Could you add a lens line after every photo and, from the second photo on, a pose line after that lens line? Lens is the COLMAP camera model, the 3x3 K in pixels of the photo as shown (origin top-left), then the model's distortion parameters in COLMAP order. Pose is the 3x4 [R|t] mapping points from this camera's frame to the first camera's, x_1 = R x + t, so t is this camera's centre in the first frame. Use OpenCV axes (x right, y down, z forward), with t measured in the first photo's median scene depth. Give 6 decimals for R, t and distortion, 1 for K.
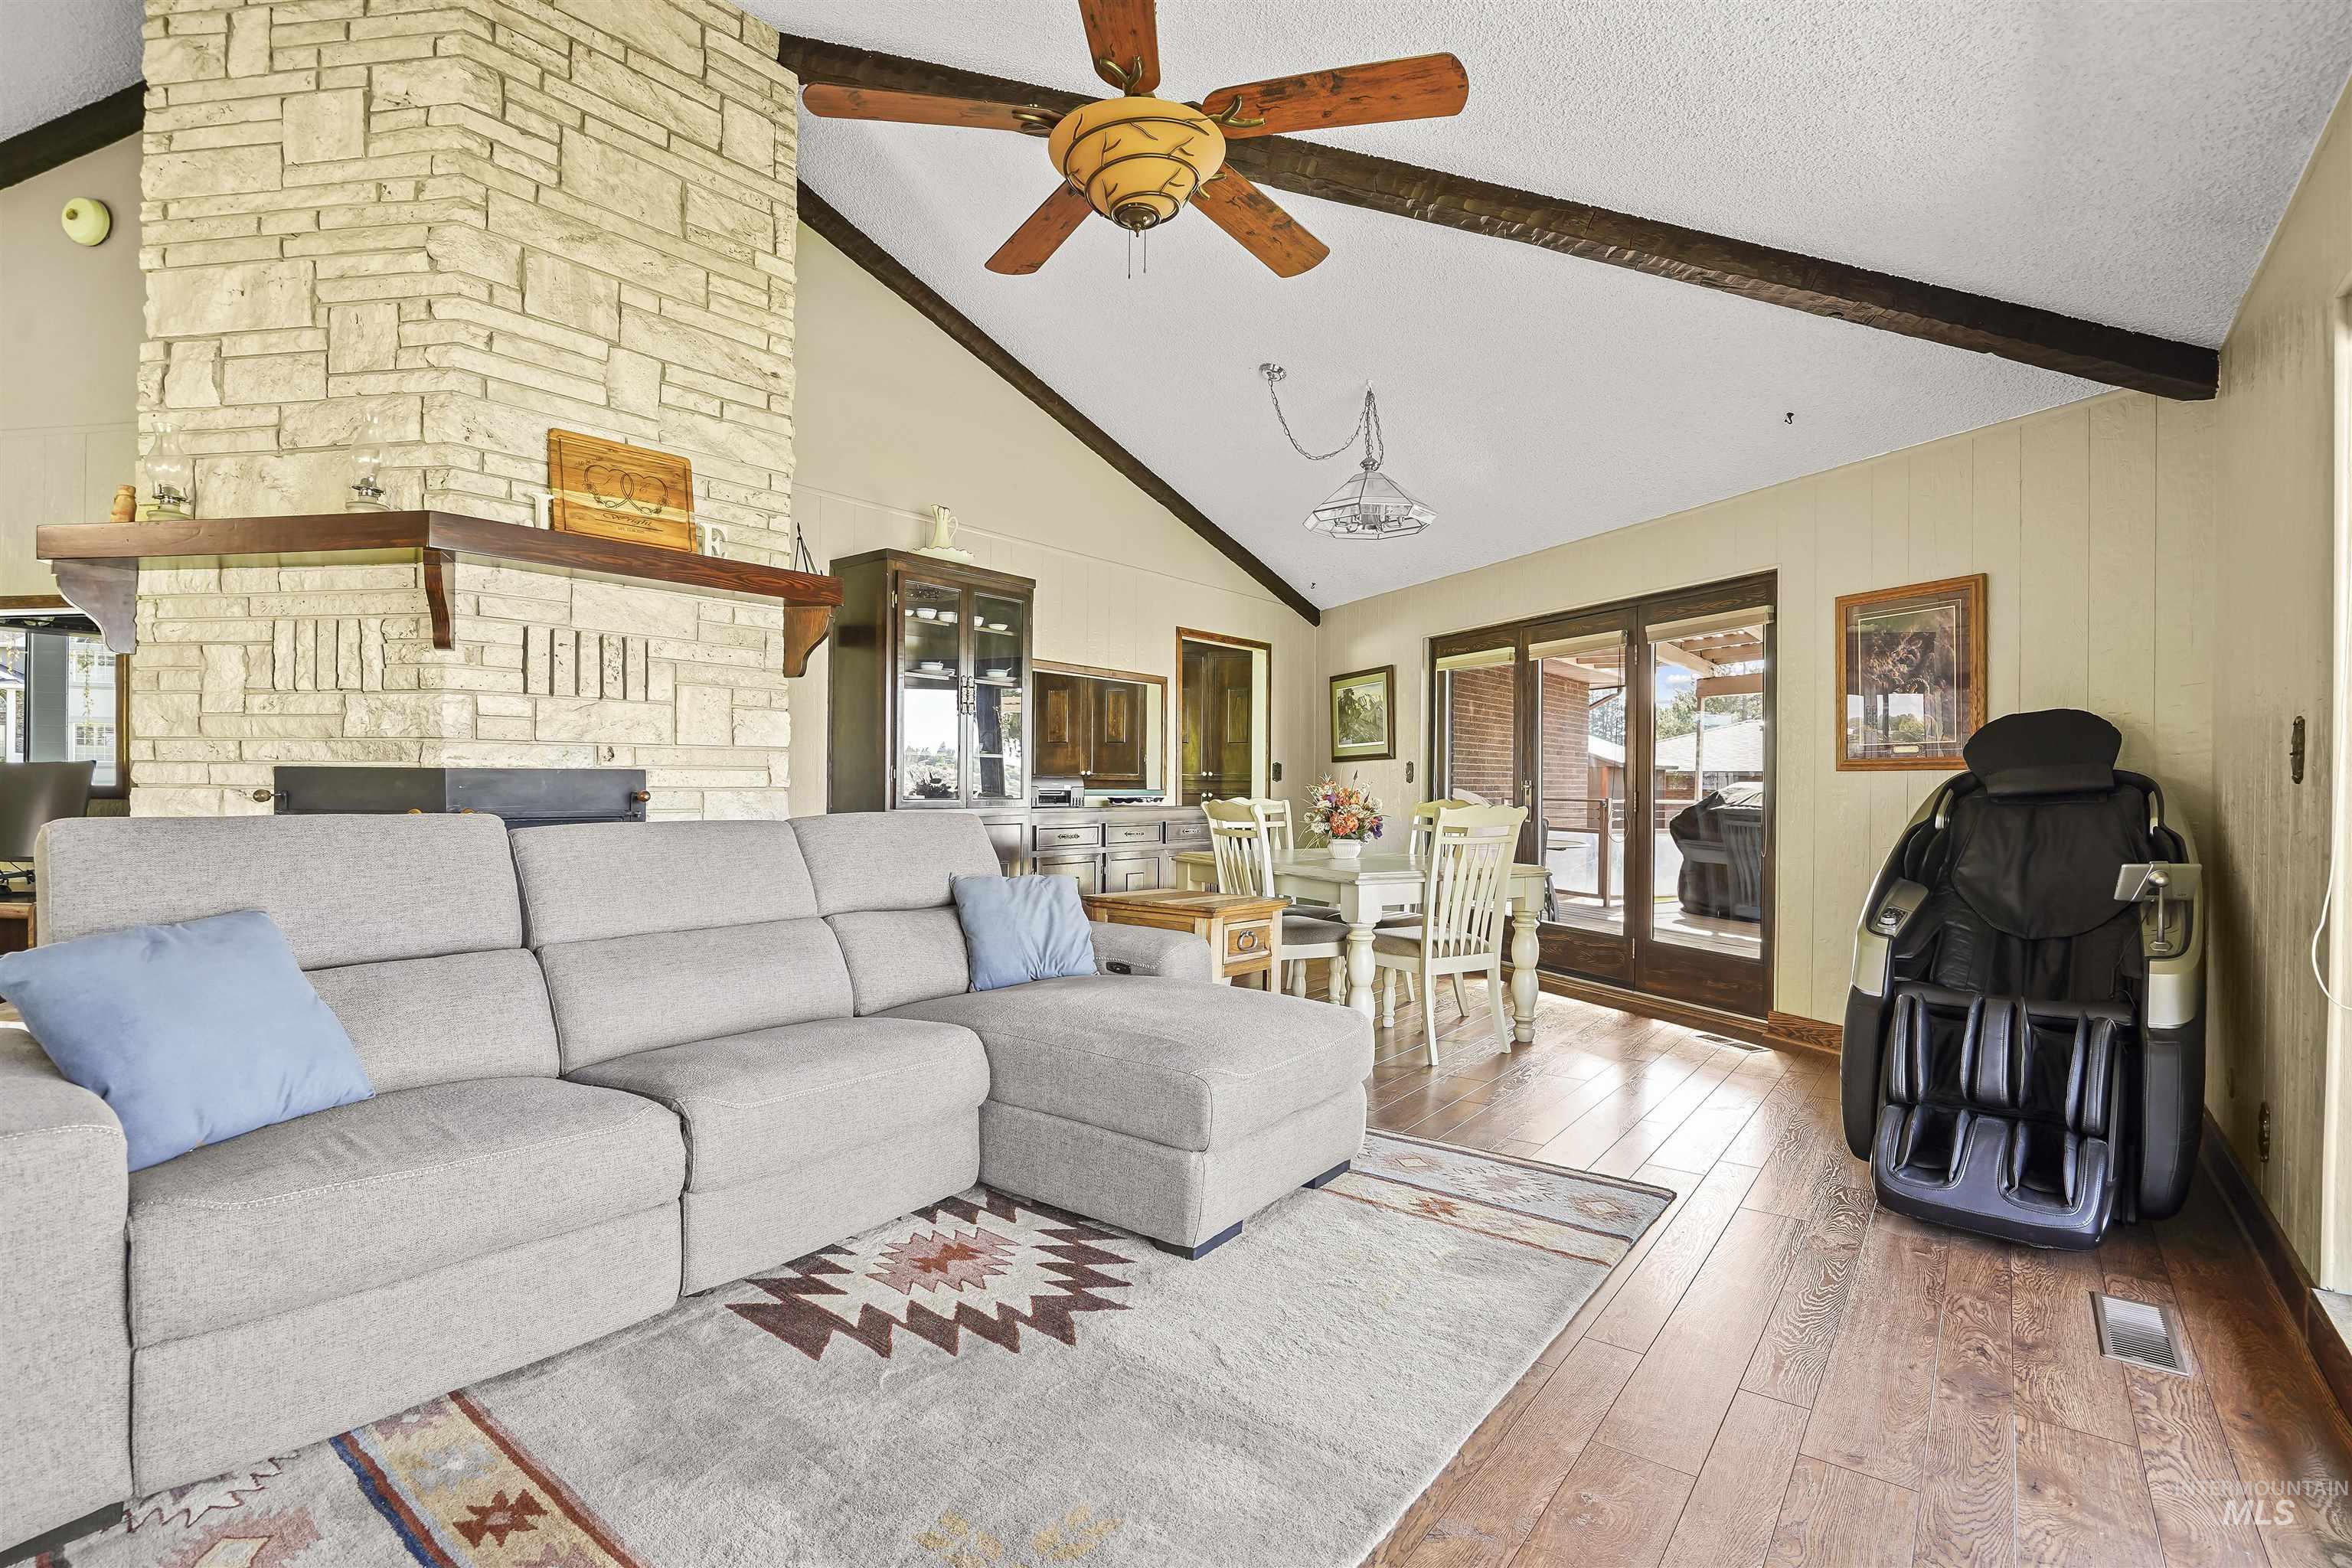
lens RADIAL K [[1075.0, 0, 1174.4], [0, 1075.0, 796.4], [0, 0, 1]] dist [-0.000392, -0.000498]
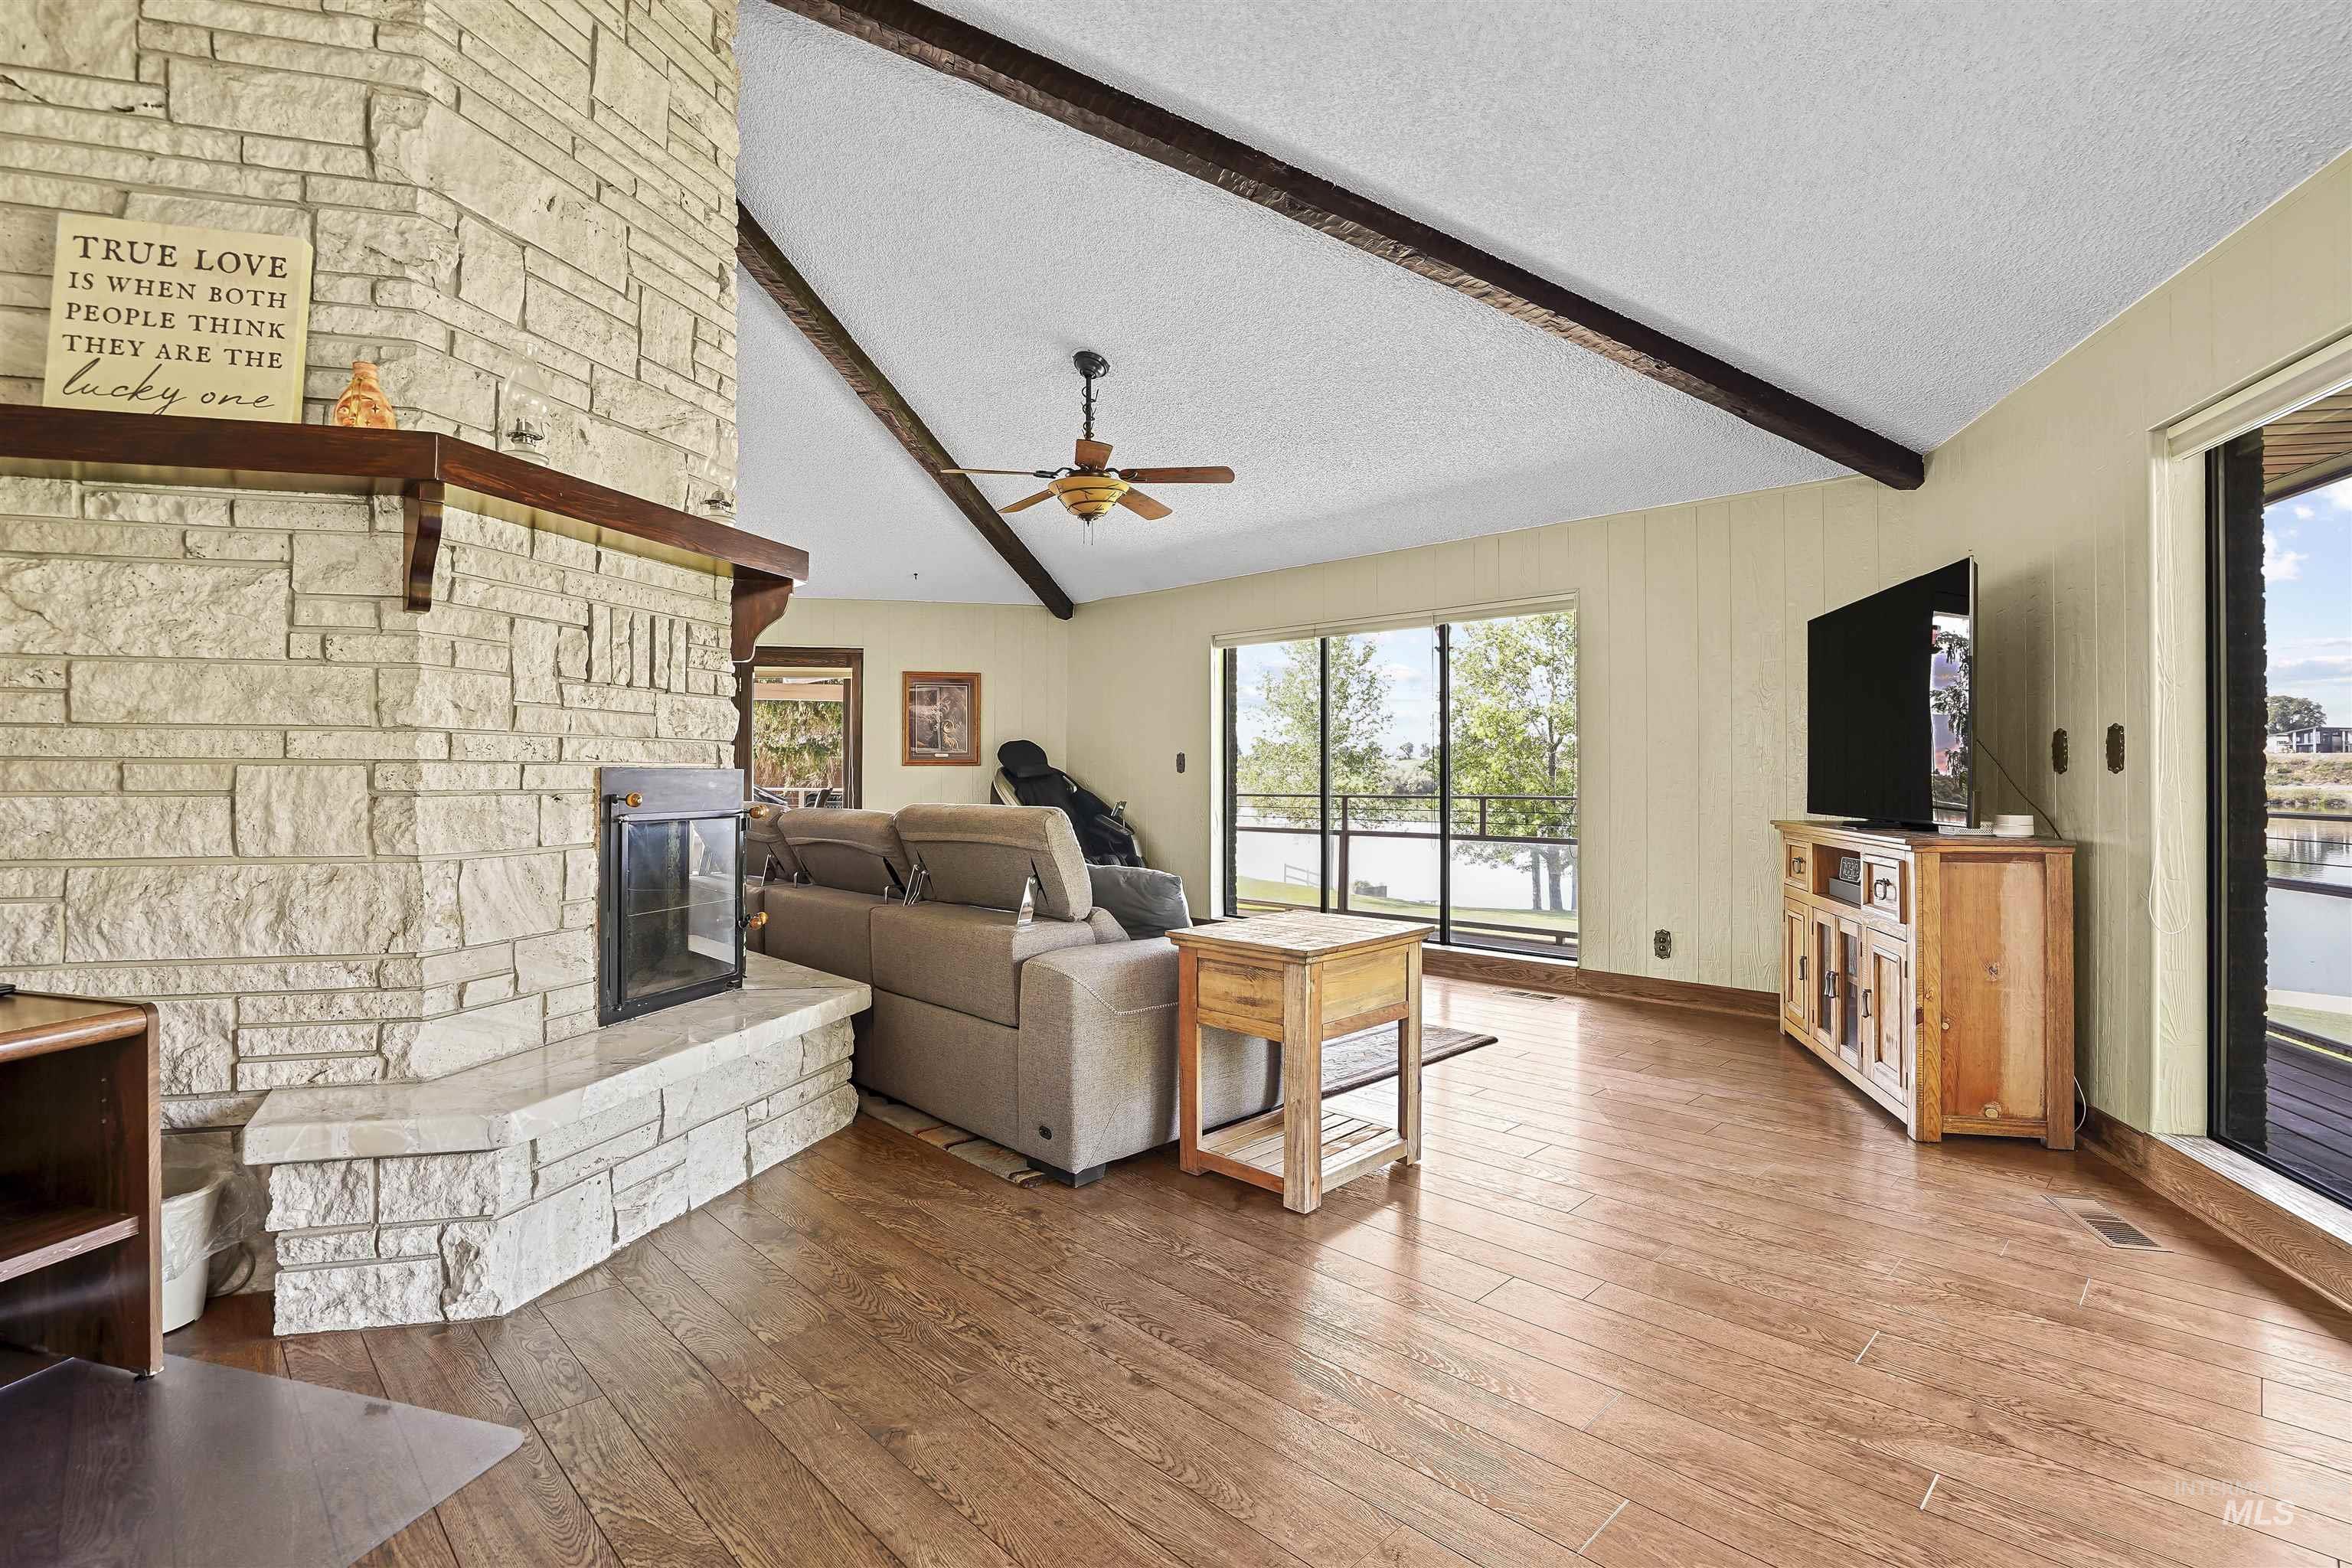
lens RADIAL K [[1104.5, 0, 1174.0], [0, 1104.5, 755.6], [0, 0, 1]] dist [0.000145, -0.000924]
pose [[0.129315, 0.009509, 0.991558, -1.674252], [0.002186, 0.999949, -0.009875, -0.027771], [-0.991601, 0.003445, 0.129288, 0.402710]]
